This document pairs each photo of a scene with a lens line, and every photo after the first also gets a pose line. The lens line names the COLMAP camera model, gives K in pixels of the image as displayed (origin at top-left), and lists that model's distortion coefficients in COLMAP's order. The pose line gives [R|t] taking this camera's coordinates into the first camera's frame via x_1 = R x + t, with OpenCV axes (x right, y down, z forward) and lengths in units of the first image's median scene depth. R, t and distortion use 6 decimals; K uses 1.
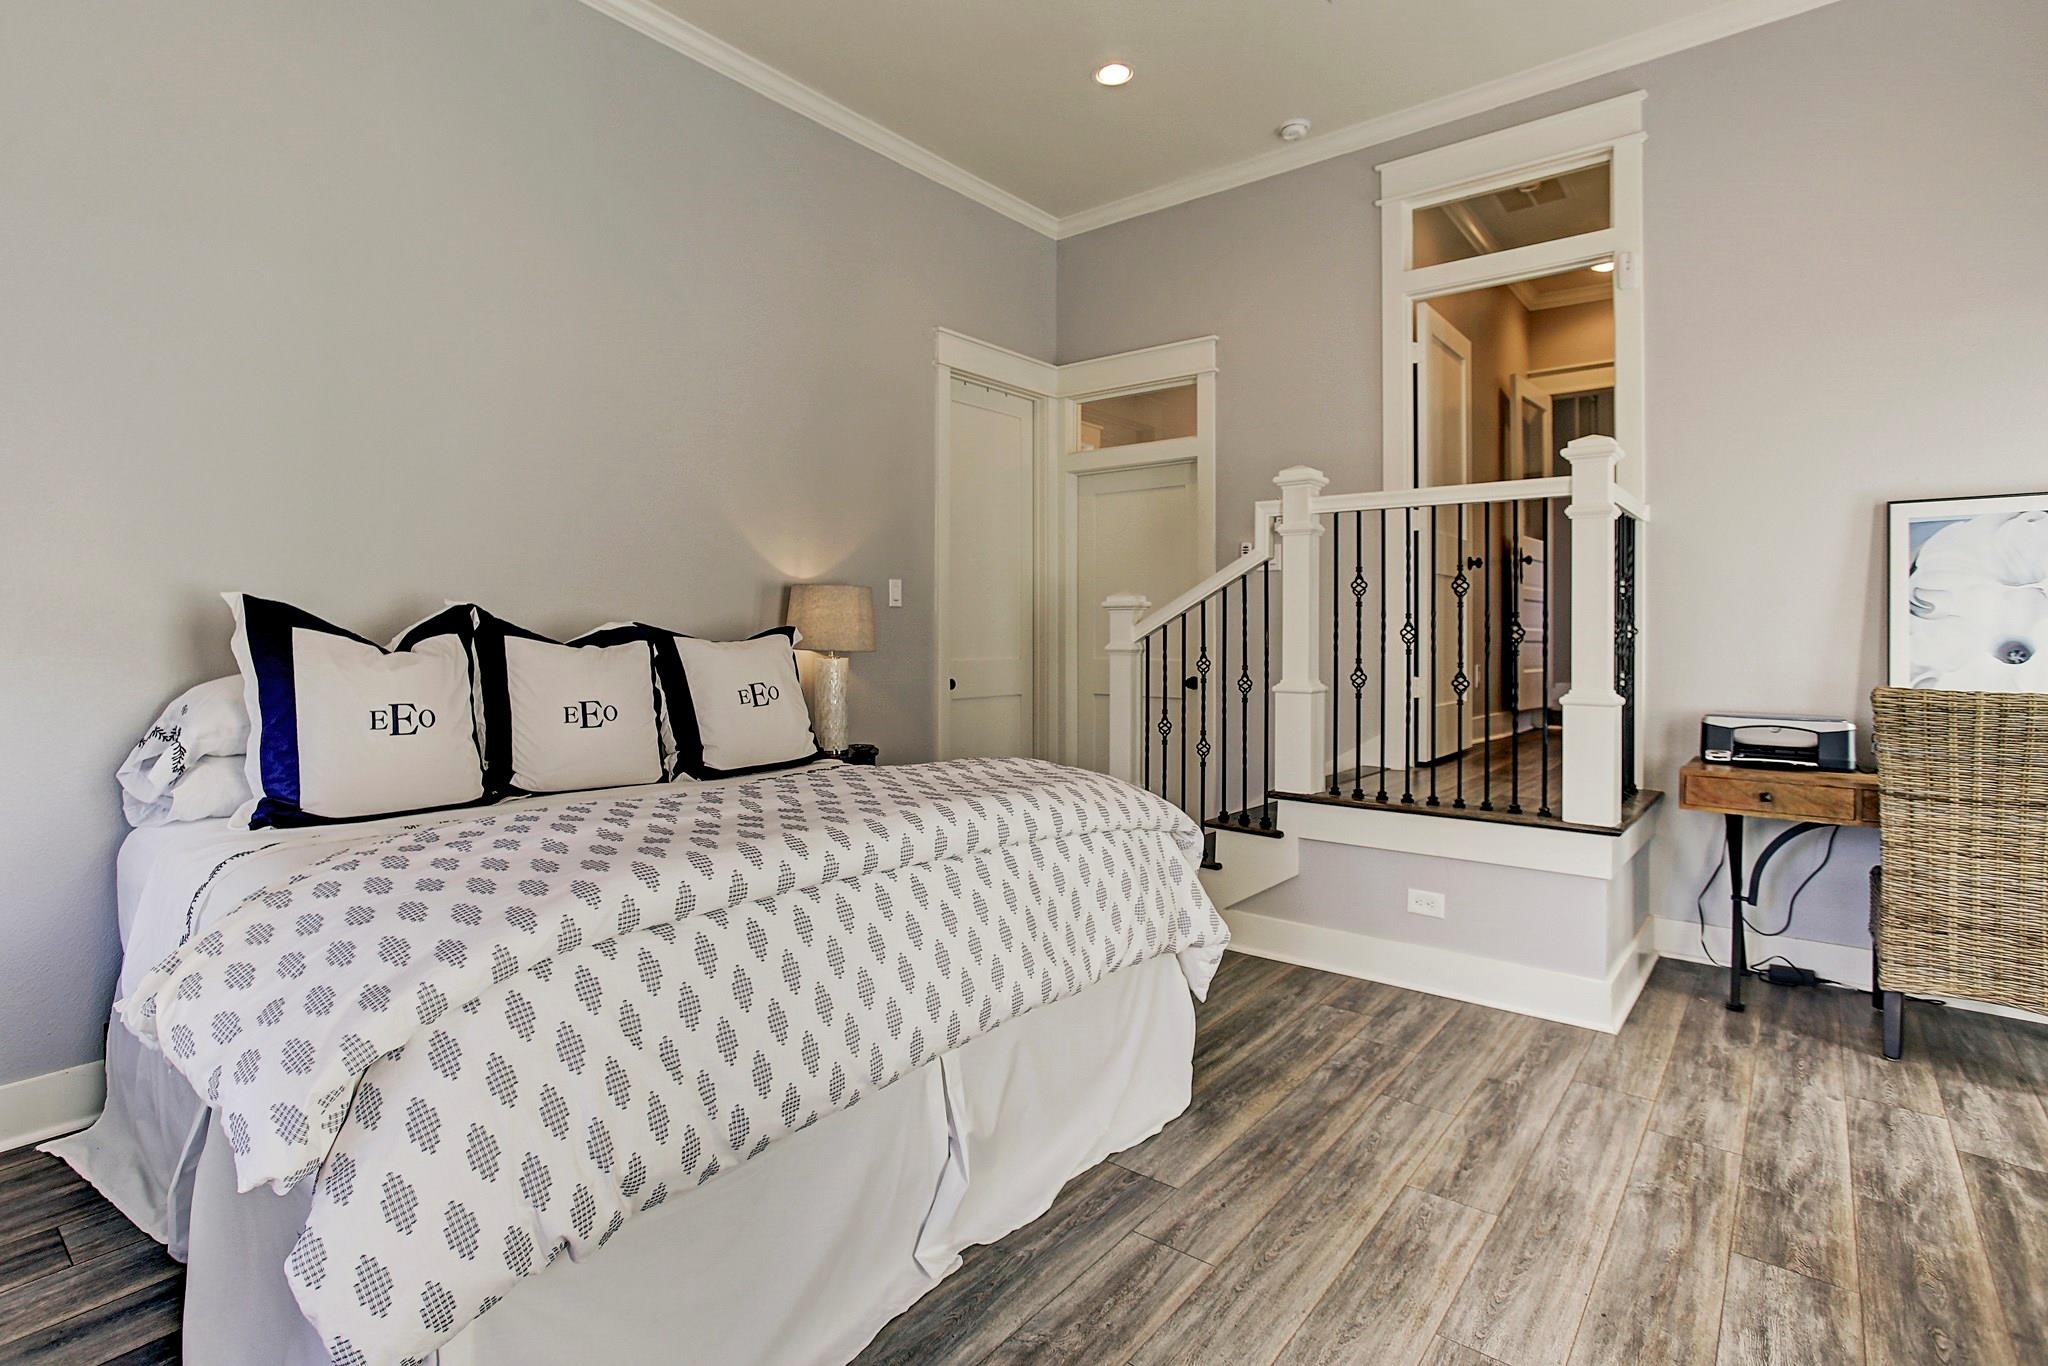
lens RADIAL K [[1023.7, 0, 980.5], [0, 1023.7, 660.4], [0, 0, 1]] dist [-0.028346, 0.000598]
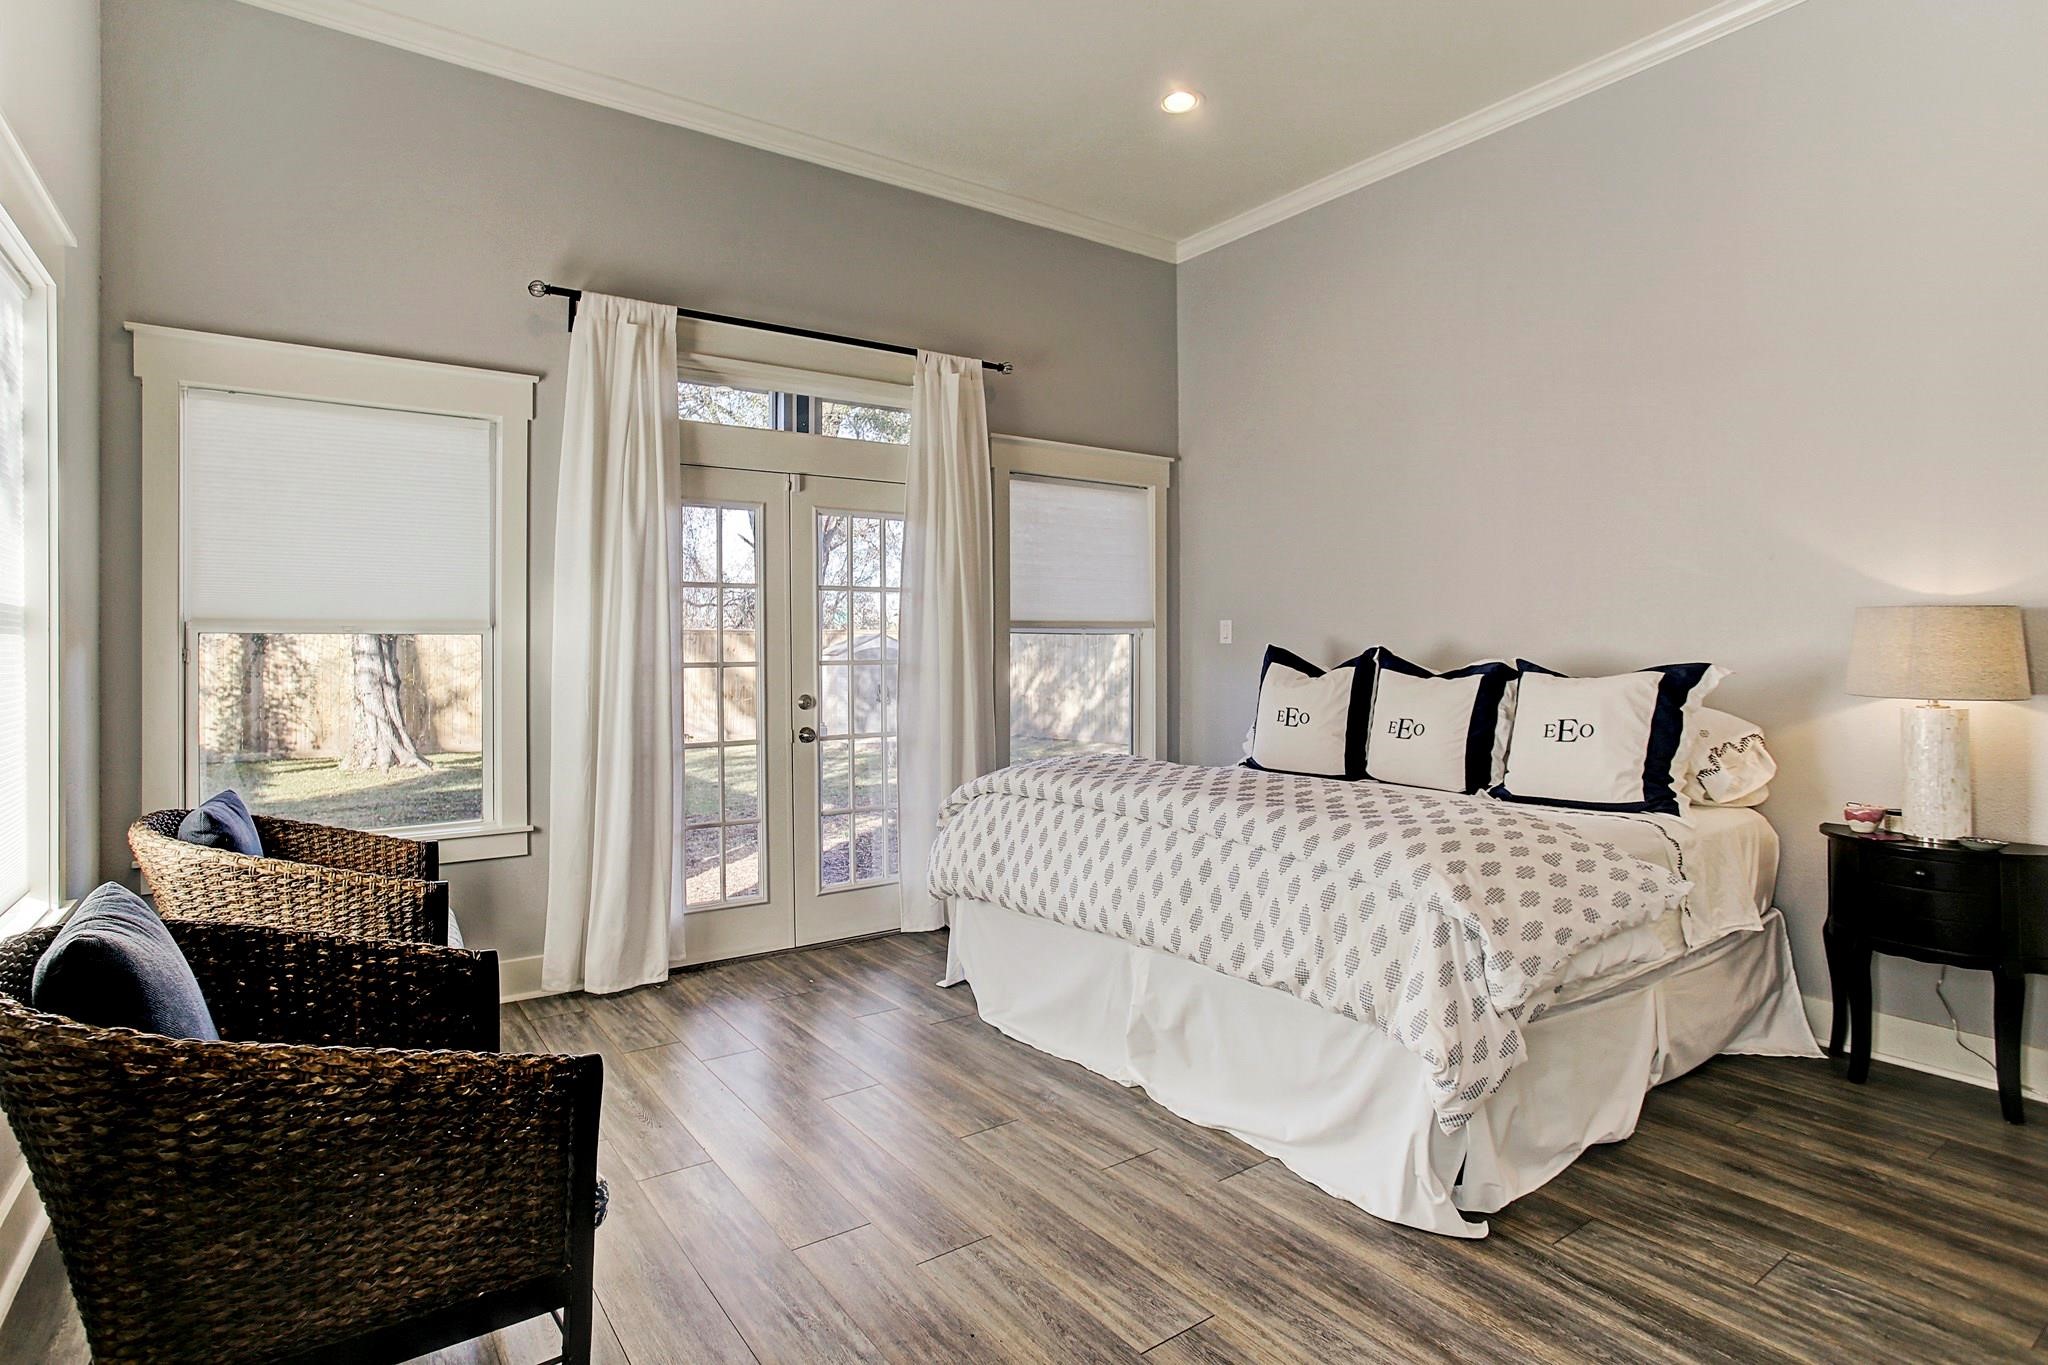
lens RADIAL K [[1023.7, 0, 980.5], [0, 1023.7, 659.9], [0, 0, 1]] dist [-0.028346, 0.000598]
pose [[-0.277822, 0.012803, -0.960547, 1.230991], [-0.007942, 0.999846, 0.015624, -0.063859], [0.960600, 0.011969, -0.277678, 0.970271]]
